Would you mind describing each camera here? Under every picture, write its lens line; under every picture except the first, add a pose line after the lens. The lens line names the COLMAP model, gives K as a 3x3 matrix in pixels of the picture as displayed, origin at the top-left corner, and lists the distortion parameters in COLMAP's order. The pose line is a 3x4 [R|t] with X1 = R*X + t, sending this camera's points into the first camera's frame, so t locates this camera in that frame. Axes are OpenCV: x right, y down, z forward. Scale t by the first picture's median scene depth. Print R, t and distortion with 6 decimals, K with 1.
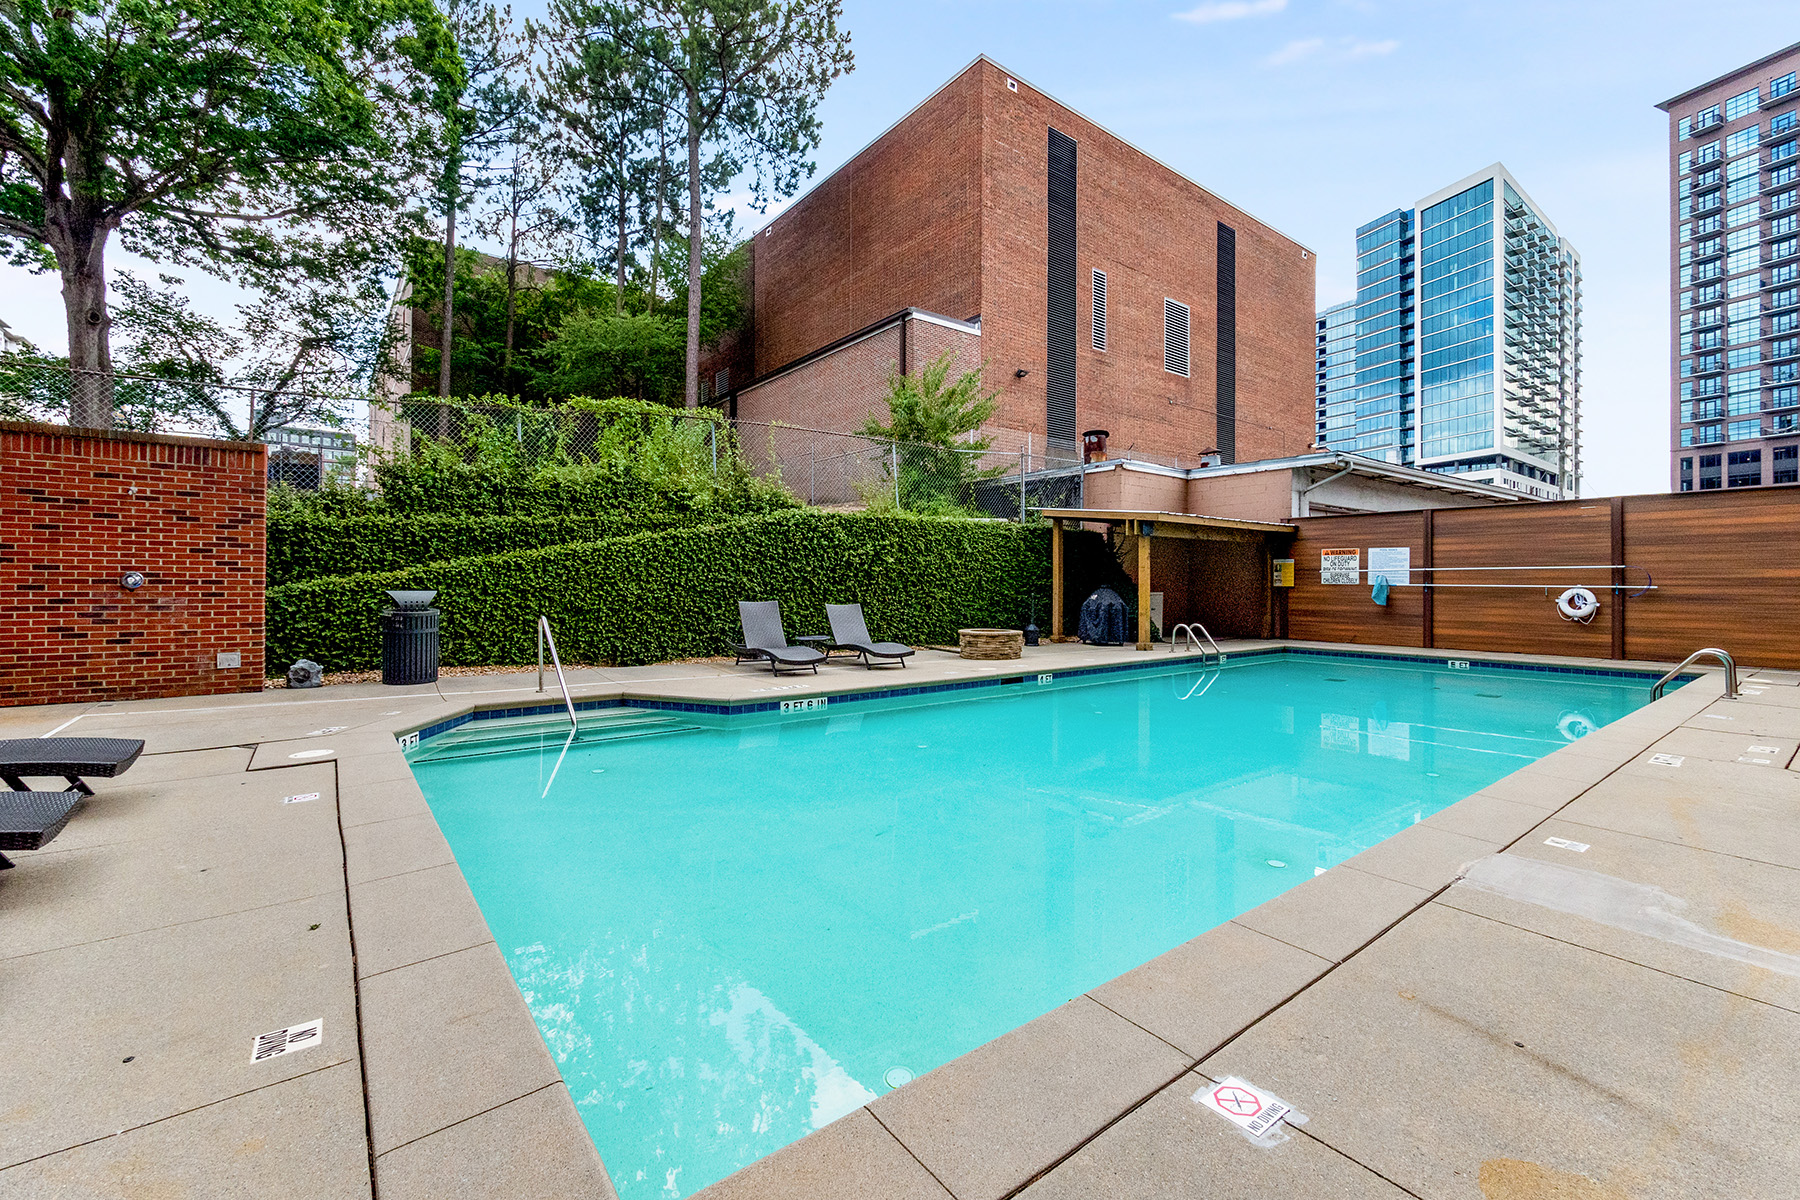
lens RADIAL K [[779.5, 0, 916.8], [0, 779.5, 582.7], [0, 0, 1]] dist [-0.002299, -0.000159]
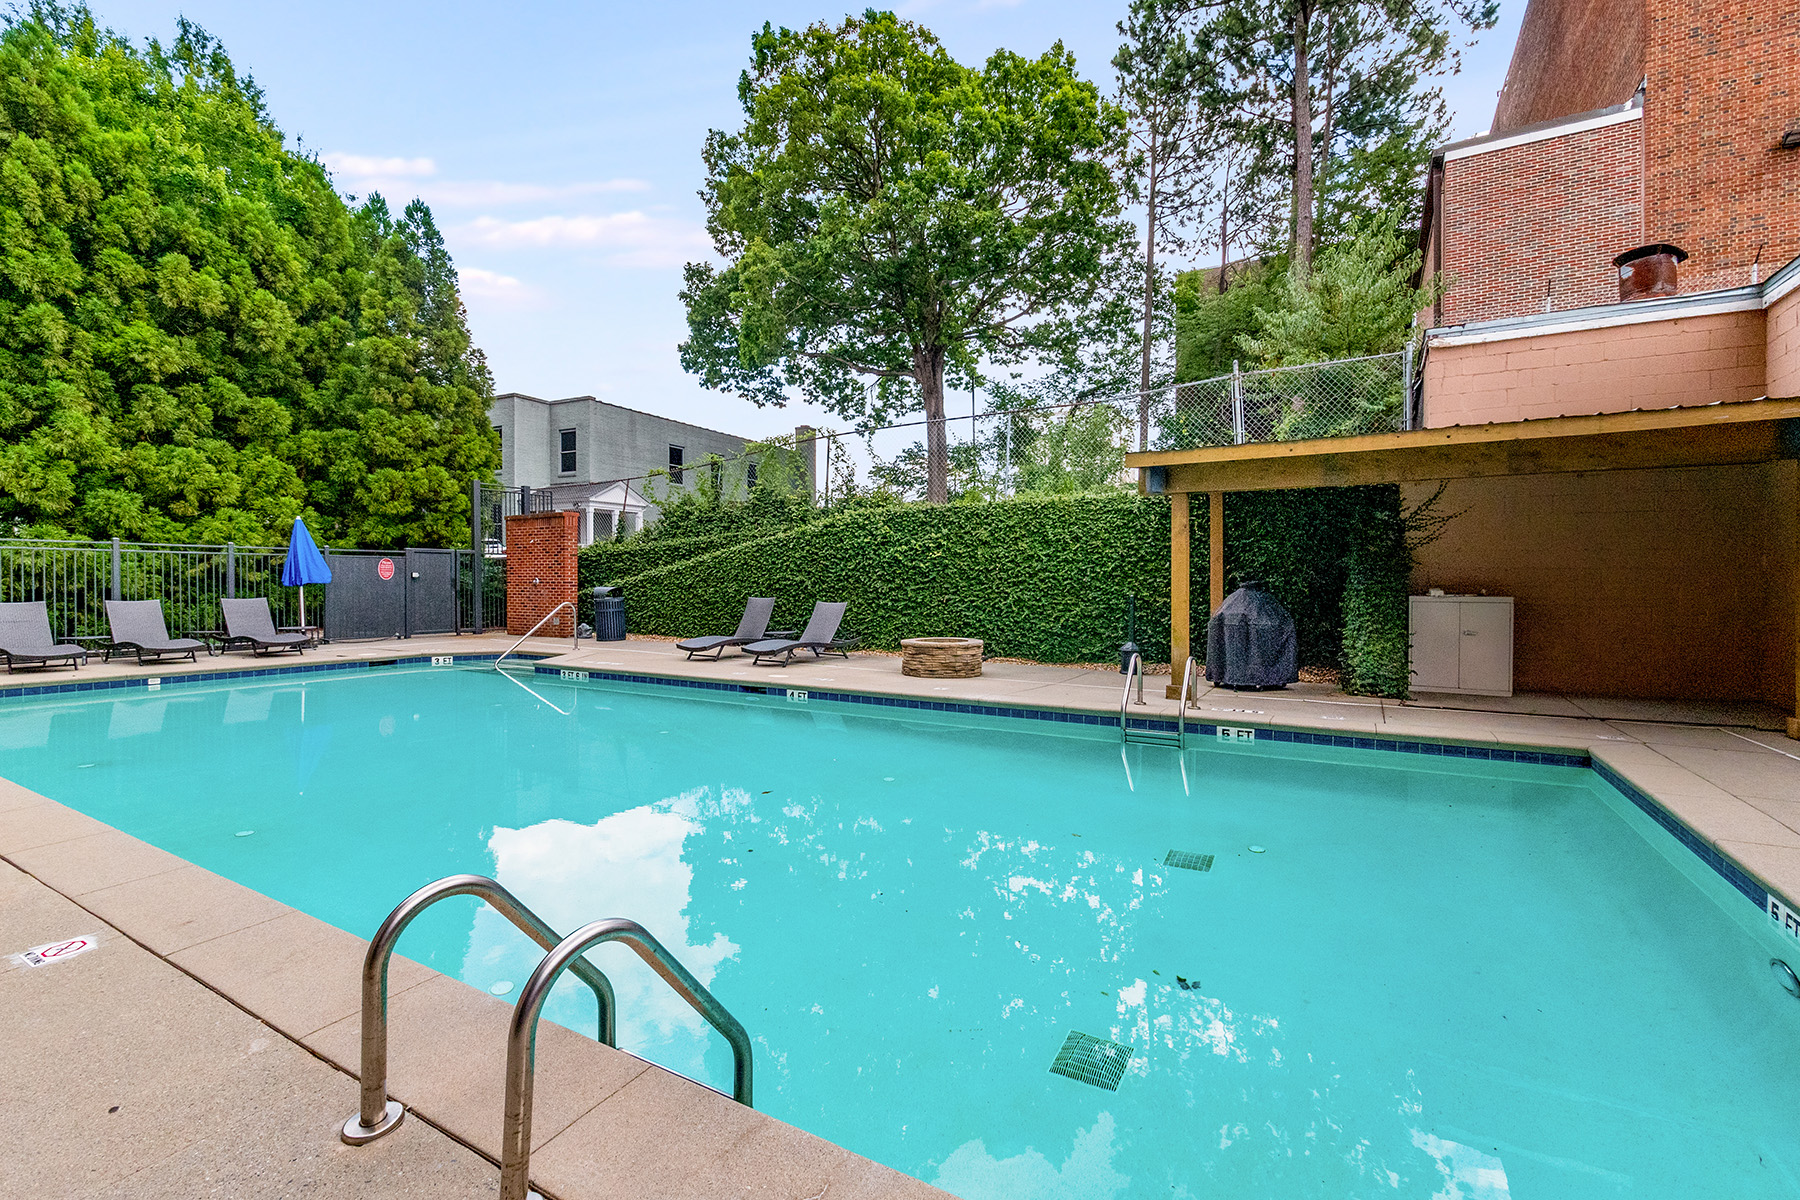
lens RADIAL K [[779.5, 0, 916.8], [0, 779.5, 582.7], [0, 0, 1]] dist [-0.002299, -0.000159]
pose [[0.343451, 0.003341, -0.939165, 0.738359], [-0.002630, 0.999993, 0.002596, 0.001209], [0.939167, 0.001579, 0.343457, 0.636574]]
